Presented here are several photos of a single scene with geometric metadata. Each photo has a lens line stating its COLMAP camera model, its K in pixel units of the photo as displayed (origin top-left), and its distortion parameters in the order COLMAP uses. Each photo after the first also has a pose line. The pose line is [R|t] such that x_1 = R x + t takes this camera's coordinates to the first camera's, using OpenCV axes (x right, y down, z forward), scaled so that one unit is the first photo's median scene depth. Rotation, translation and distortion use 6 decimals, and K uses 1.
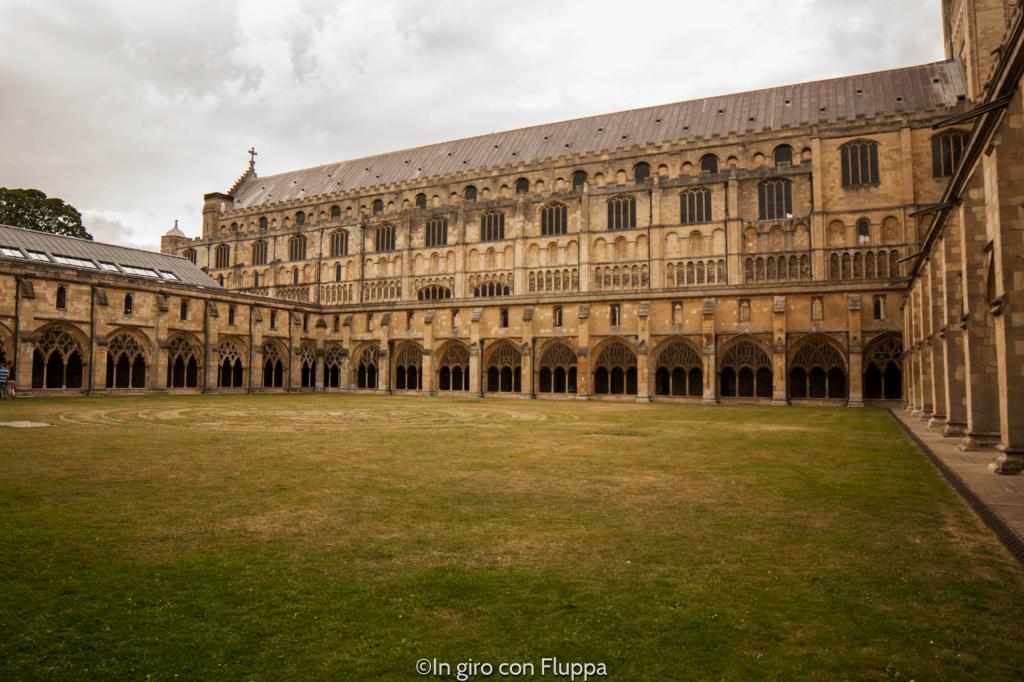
lens RADIAL K [[681.7, 0, 516.4], [0, 681.7, 320.6], [0, 0, 1]] dist [-0.123505, 0.052615]
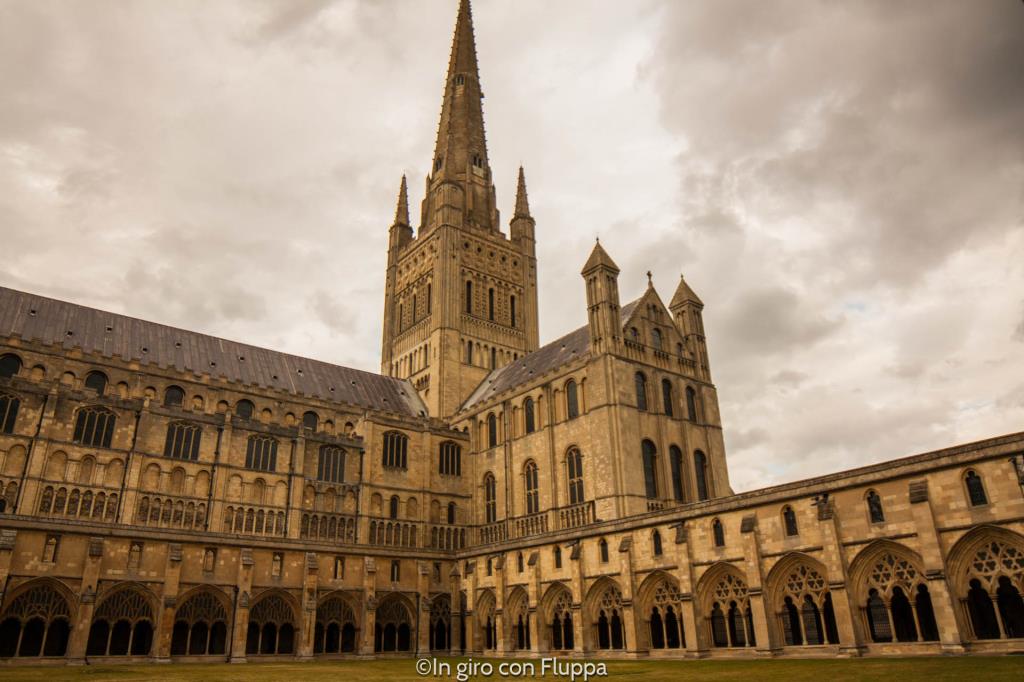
lens RADIAL K [[681.7, 0, 516.4], [0, 681.7, 320.6], [0, 0, 1]] dist [-0.123505, 0.052615]
pose [[0.402271, 0.365427, 0.839429, -0.516253], [-0.040898, 0.923144, -0.382272, 0.013958], [-0.914607, 0.119446, 0.386300, 0.250589]]
